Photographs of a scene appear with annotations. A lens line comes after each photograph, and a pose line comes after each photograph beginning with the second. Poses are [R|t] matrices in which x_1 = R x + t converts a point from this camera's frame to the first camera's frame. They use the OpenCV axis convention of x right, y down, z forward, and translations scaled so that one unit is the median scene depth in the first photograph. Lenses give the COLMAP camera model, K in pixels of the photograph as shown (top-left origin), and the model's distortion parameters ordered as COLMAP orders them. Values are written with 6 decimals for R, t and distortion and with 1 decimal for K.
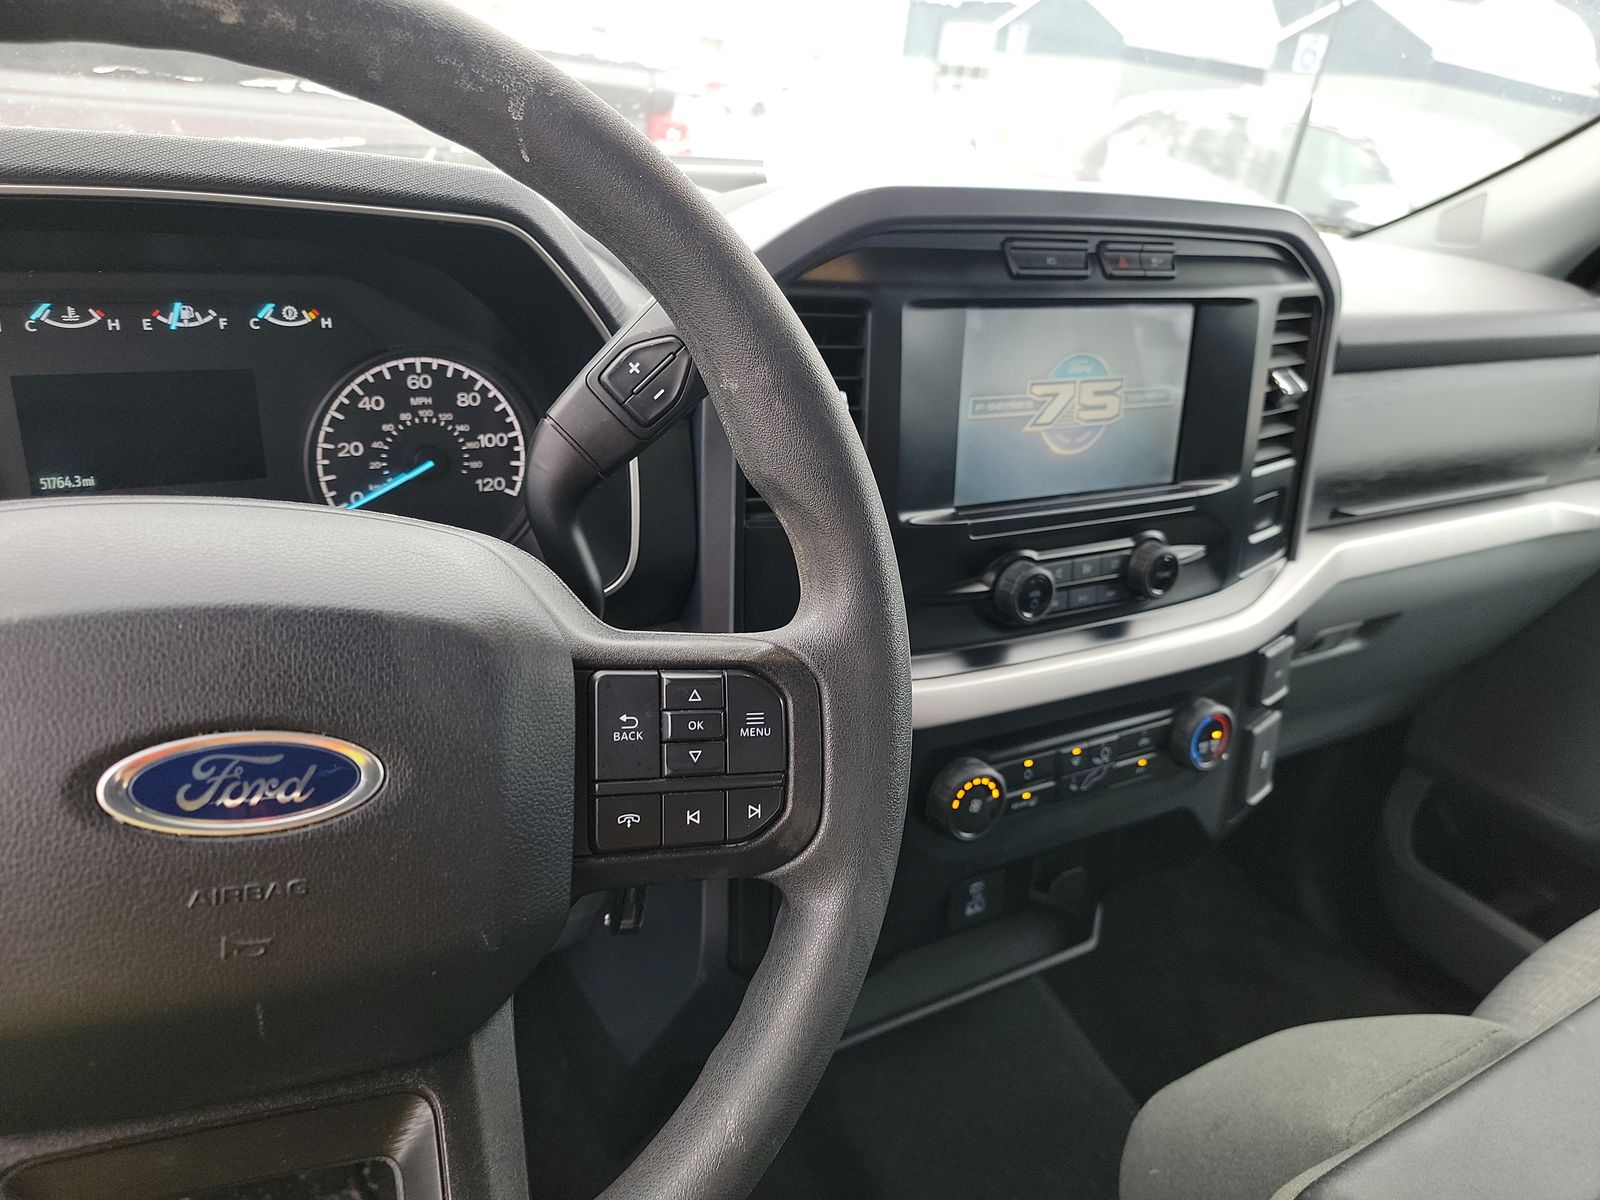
lens RADIAL K [[1118.9, 0, 801.4], [0, 1118.9, 587.2], [0, 0, 1]] dist [0.064124, -0.063268]
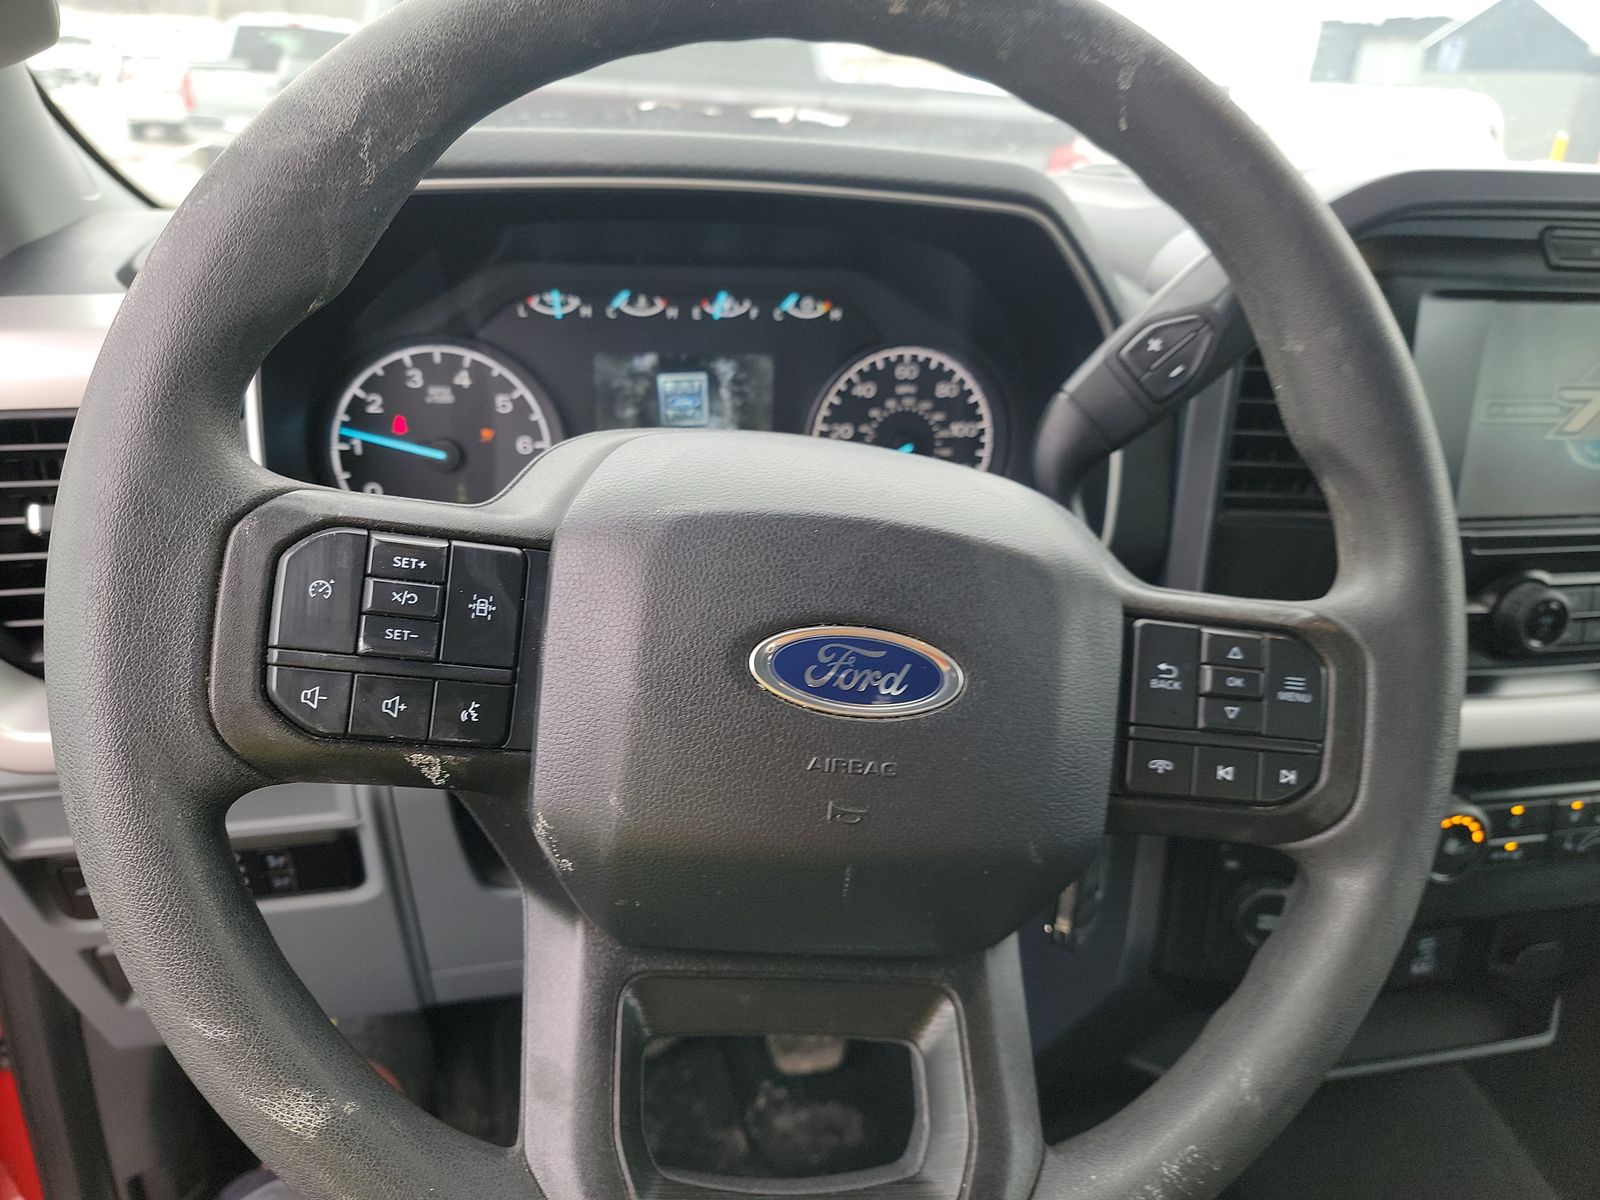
lens RADIAL K [[1129.9, 0, 797.7], [0, 1129.9, 603.5], [0, 0, 1]] dist [0.042682, -0.047482]
pose [[0.952127, 0.078567, -0.295433, -0.133183], [-0.085254, 0.996311, -0.009801, 0.074812], [0.293573, 0.034518, 0.955313, -0.068545]]
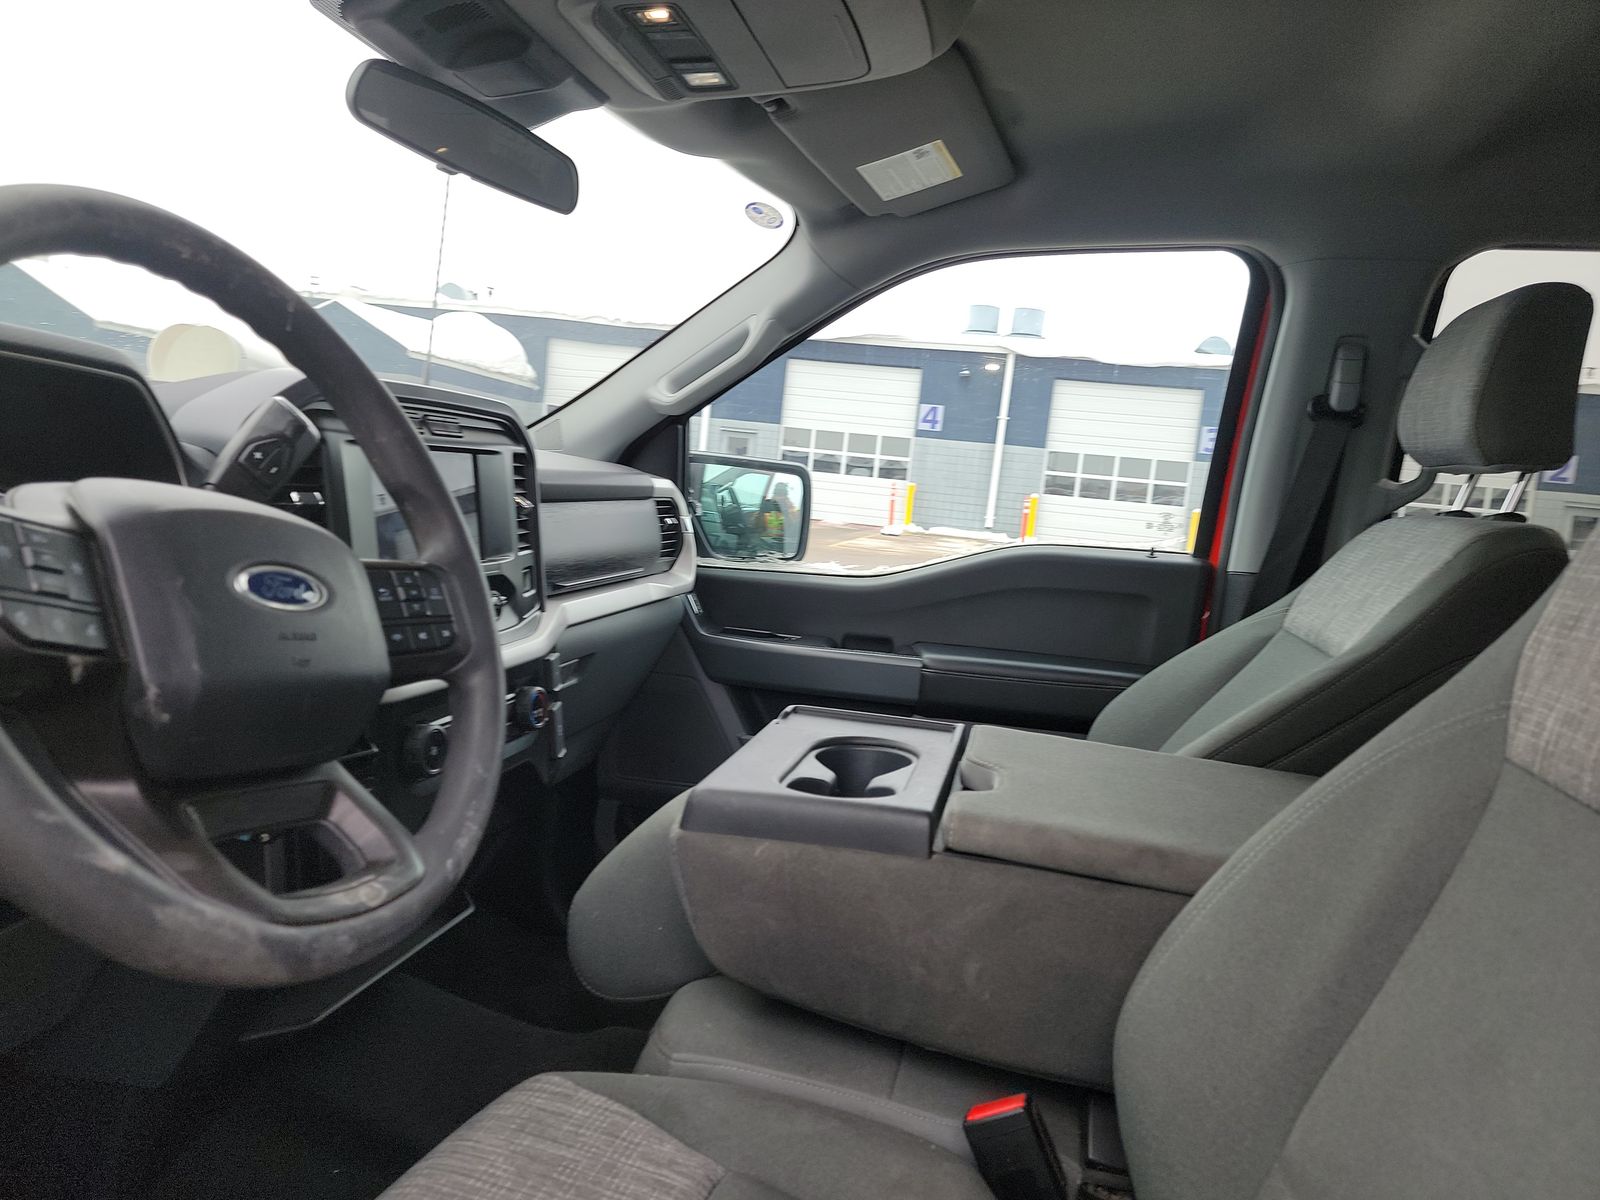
lens RADIAL K [[1101.8, 0, 814.9], [0, 1101.8, 601.5], [0, 0, 1]] dist [0.079605, -0.055665]
pose [[0.685635, -0.117822, 0.718347, -0.819064], [0.271603, 0.956959, -0.102276, 0.424301], [-0.675379, 0.265230, 0.688125, -0.696959]]
